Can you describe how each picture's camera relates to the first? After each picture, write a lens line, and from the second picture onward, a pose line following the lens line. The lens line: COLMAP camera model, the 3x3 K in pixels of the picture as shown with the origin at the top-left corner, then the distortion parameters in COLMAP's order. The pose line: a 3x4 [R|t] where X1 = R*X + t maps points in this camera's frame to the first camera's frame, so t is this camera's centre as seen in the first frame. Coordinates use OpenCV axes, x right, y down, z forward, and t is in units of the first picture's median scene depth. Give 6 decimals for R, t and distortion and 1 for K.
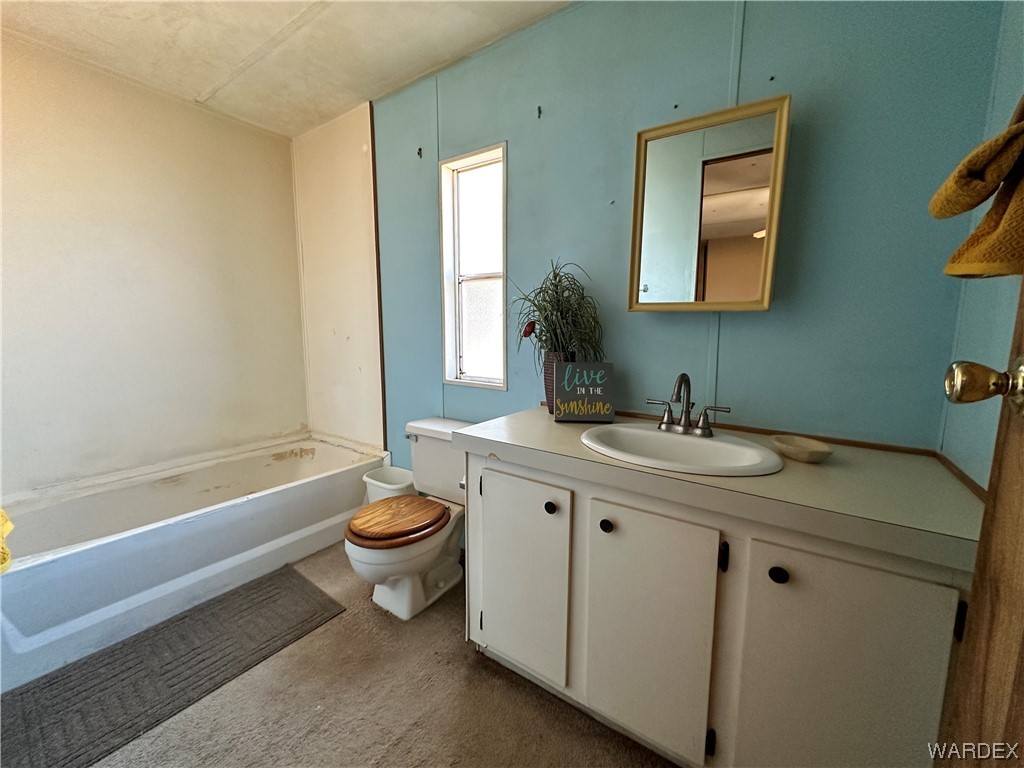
lens RADIAL K [[408.1, 0, 512.0], [0, 408.1, 384.0], [0, 0, 1]] dist [-0.000868, 0.000459]
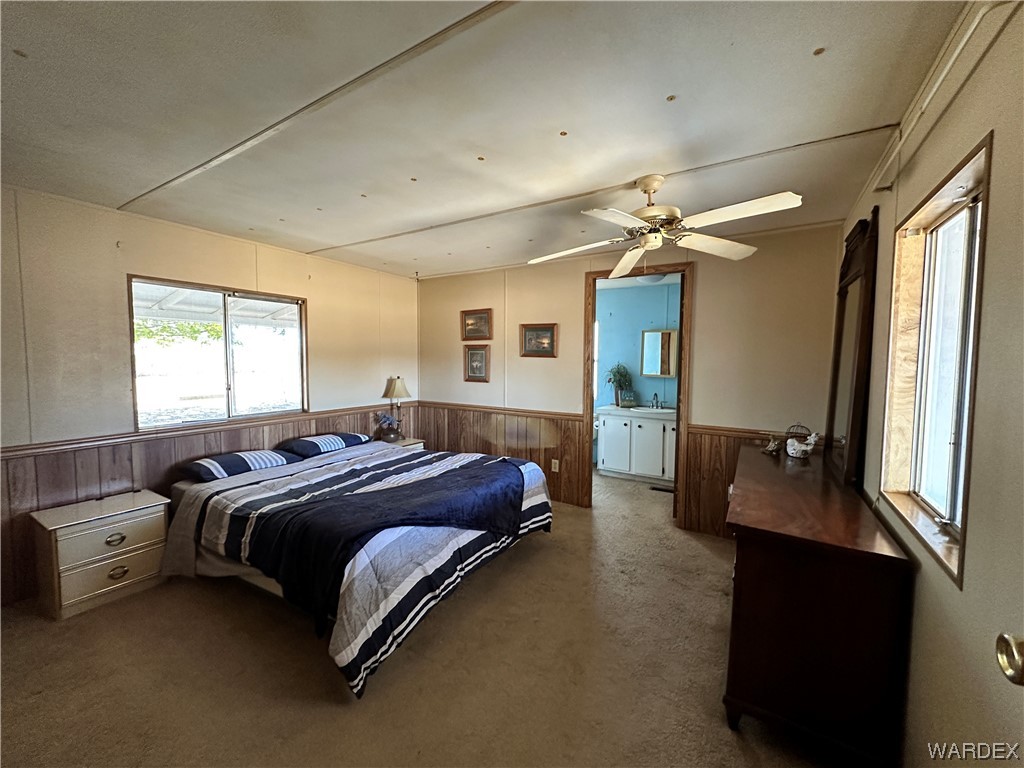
lens RADIAL K [[408.1, 0, 512.0], [0, 408.1, 384.0], [0, 0, 1]] dist [-0.000868, 0.000459]
pose [[0.998980, -0.003142, 0.045037, -0.888652], [0.006447, 0.997280, -0.073429, 0.131099], [-0.044684, 0.073644, 0.996283, -2.235907]]
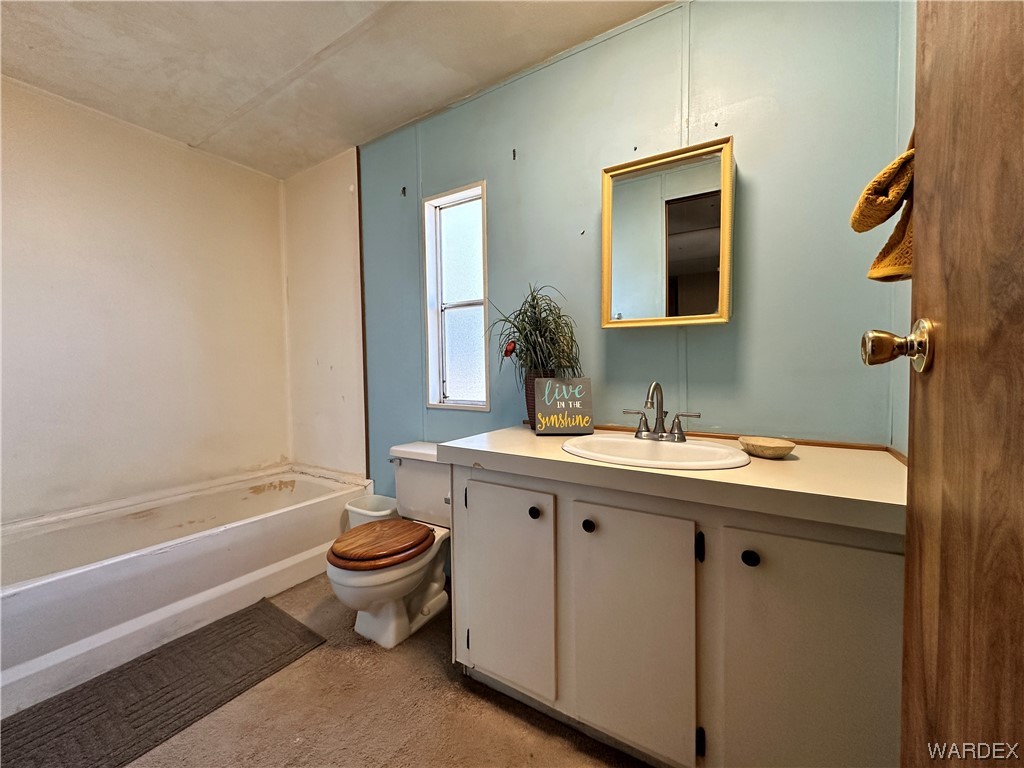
lens RADIAL K [[408.1, 0, 512.0], [0, 408.1, 384.0], [0, 0, 1]] dist [-0.000868, 0.000459]
pose [[0.998809, -0.019127, 0.044895, -0.001523], [0.023282, 0.995308, -0.093910, 0.053572], [-0.042888, 0.094844, 0.994568, -0.035235]]
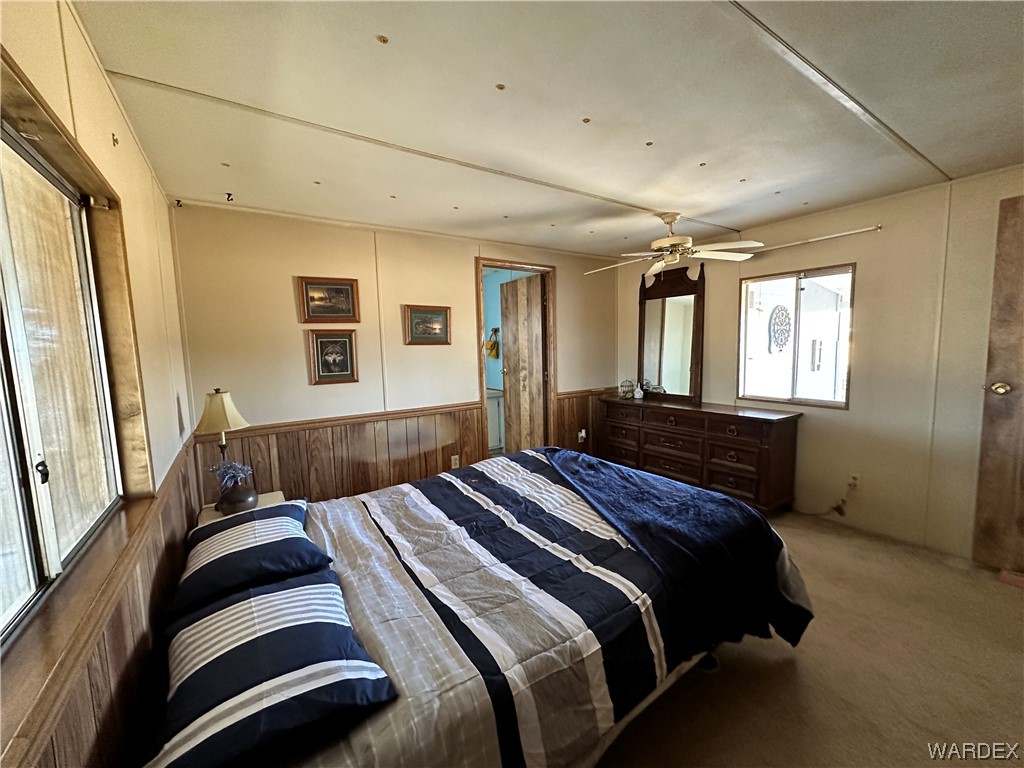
lens RADIAL K [[408.1, 0, 512.0], [0, 408.1, 384.0], [0, 0, 1]] dist [-0.000868, 0.000459]
pose [[0.367109, -0.109046, 0.923764, -3.048501], [0.154261, 0.986490, 0.055147, -0.134807], [-0.917297, 0.122256, 0.378971, -0.482115]]
